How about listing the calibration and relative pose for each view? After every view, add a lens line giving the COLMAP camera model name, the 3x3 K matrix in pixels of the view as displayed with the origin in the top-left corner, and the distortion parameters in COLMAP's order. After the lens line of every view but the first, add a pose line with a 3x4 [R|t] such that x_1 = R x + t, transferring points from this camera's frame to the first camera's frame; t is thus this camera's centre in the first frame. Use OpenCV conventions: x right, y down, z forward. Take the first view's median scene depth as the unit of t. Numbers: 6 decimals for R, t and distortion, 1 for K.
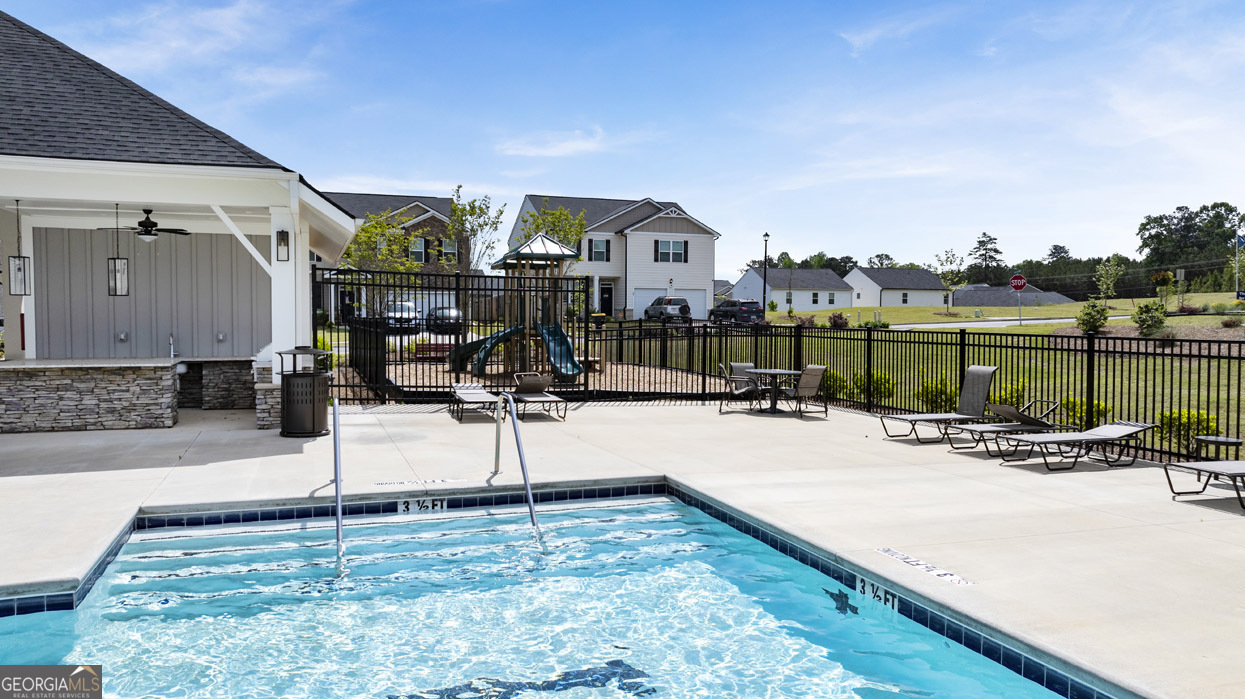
lens RADIAL K [[880.9, 0, 625.3], [0, 880.9, 347.8], [0, 0, 1]] dist [-0.012270, 0.003370]
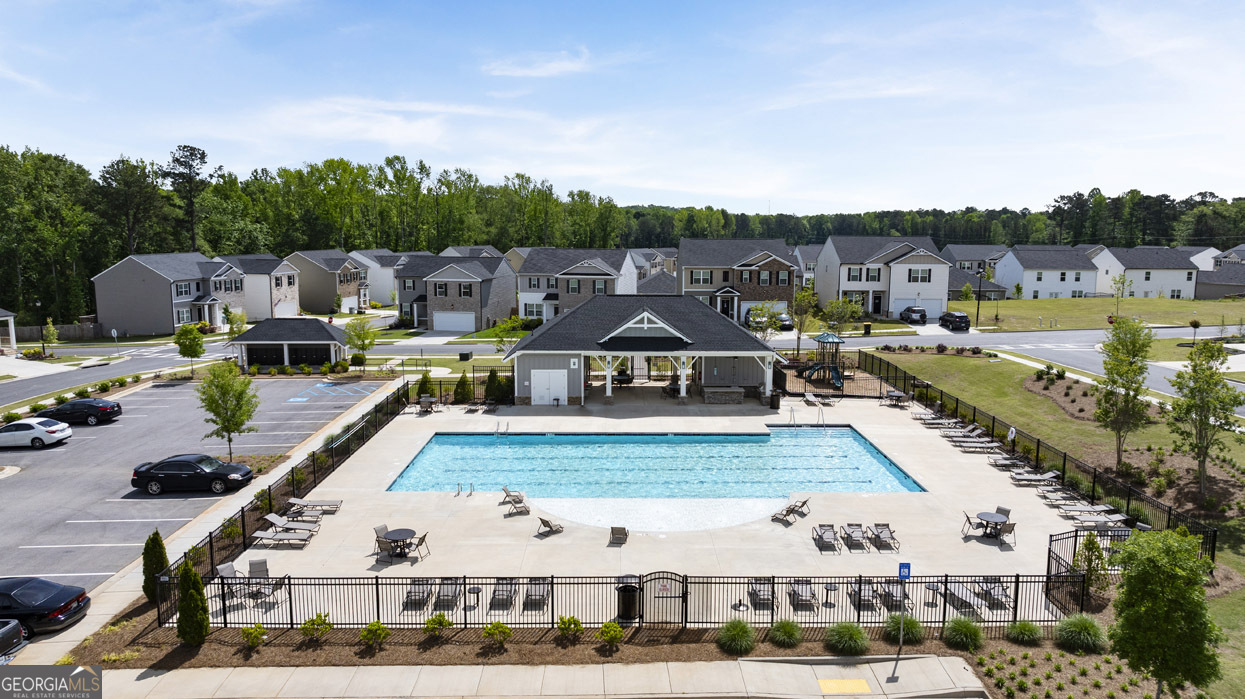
lens RADIAL K [[864.2, 0, 639.4], [0, 864.2, 353.8], [0, 0, 1]] dist [-0.025861, -0.001265]
pose [[0.947346, 0.046128, -0.316871, 0.038184], [-0.014048, 0.994604, 0.102789, -0.064187], [0.319902, -0.092926, 0.942882, -0.347021]]
